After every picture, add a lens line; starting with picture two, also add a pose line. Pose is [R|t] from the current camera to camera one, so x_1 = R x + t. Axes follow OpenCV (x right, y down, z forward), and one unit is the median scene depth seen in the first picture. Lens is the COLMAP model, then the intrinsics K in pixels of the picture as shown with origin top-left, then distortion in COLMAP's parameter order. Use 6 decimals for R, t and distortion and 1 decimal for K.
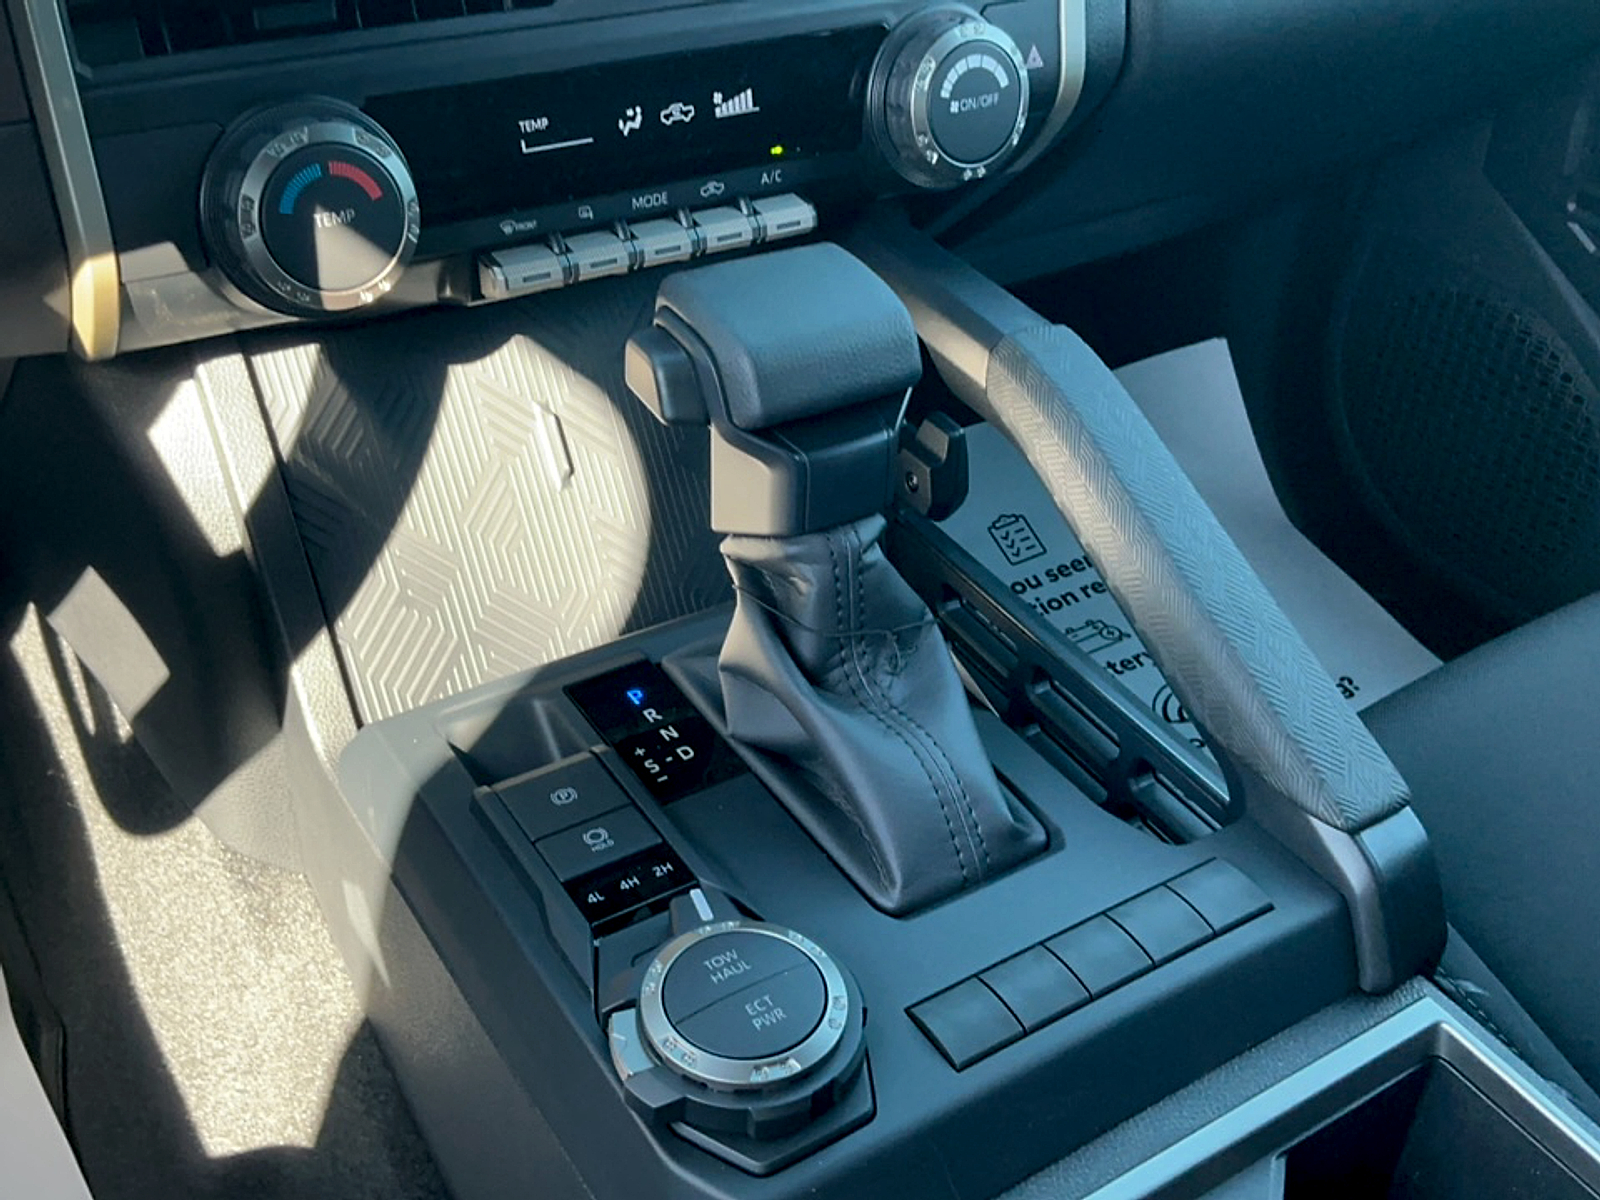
lens RADIAL K [[1707.7, 0, 817.2], [0, 1707.7, 599.1], [0, 0, 1]] dist [0.206181, -0.501217]
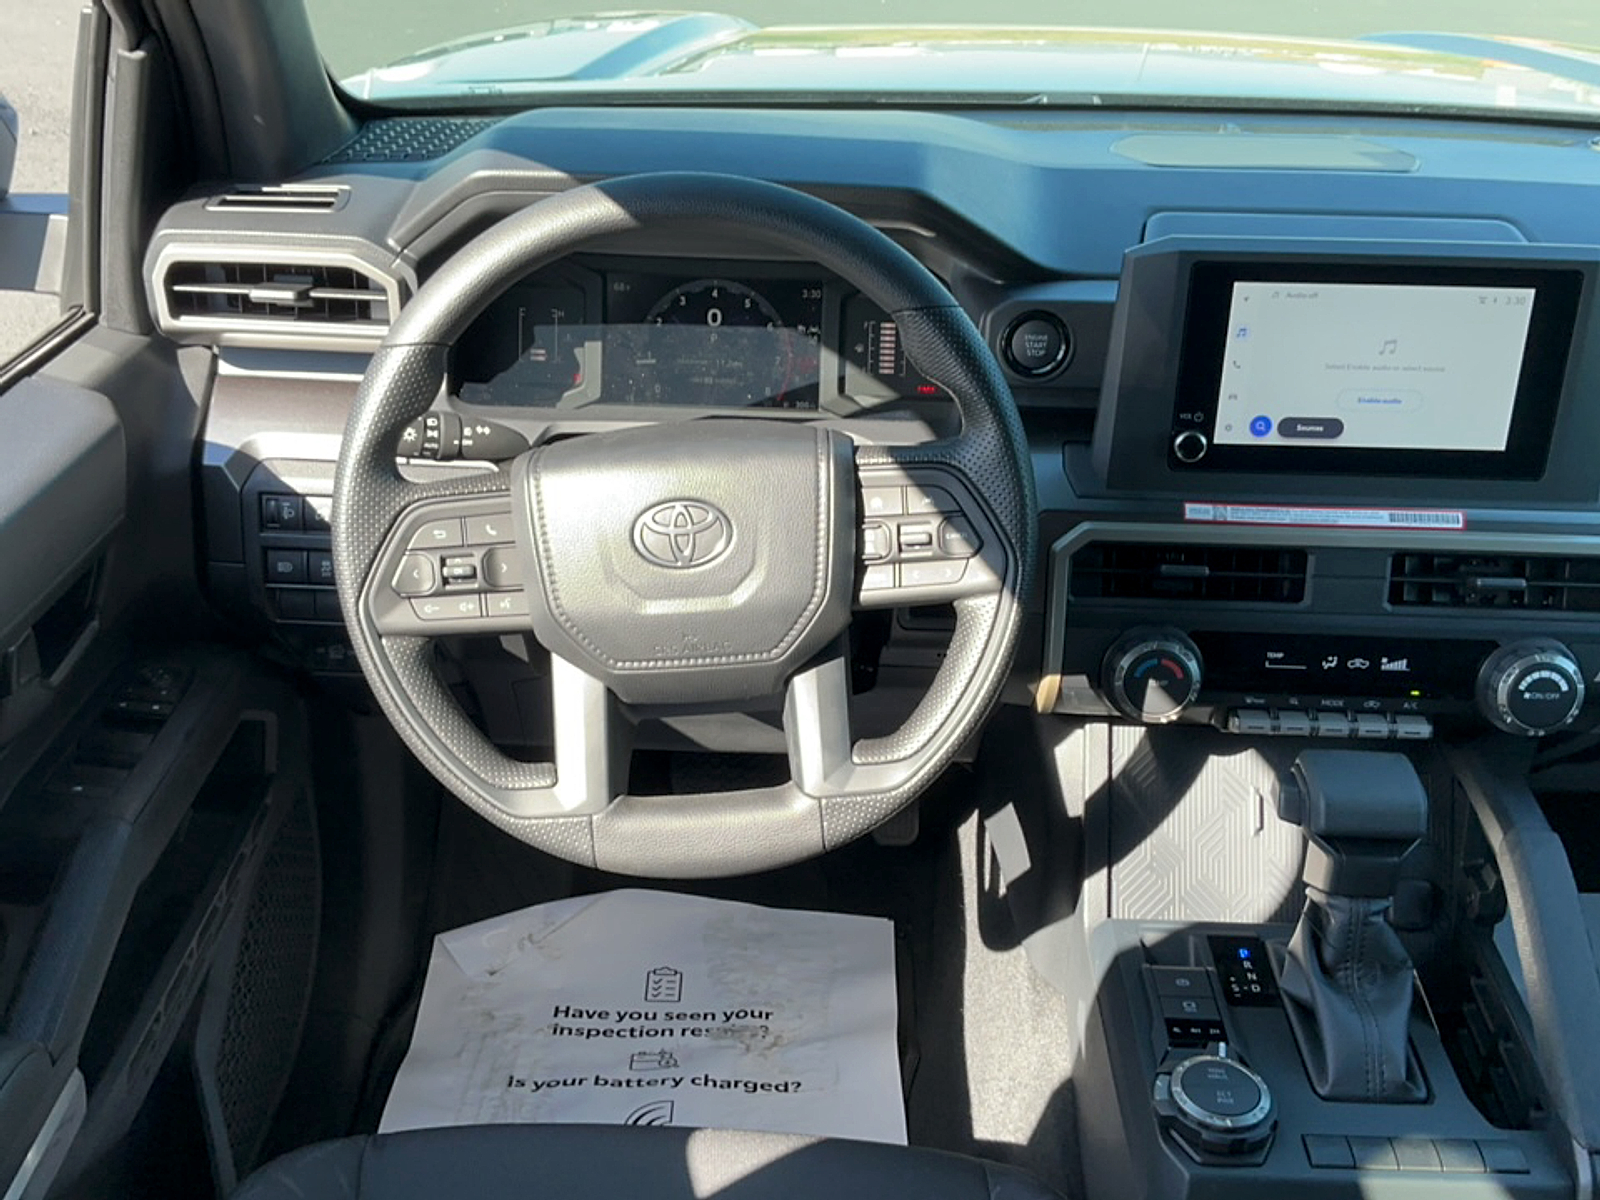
lens RADIAL K [[1707.7, 0, 817.2], [0, 1707.7, 599.1], [0, 0, 1]] dist [0.206181, -0.501217]
pose [[0.828837, 0.226429, -0.511625, 0.378212], [-0.309659, 0.947269, -0.082420, -0.009055], [0.465984, 0.226742, 0.855247, -0.900024]]
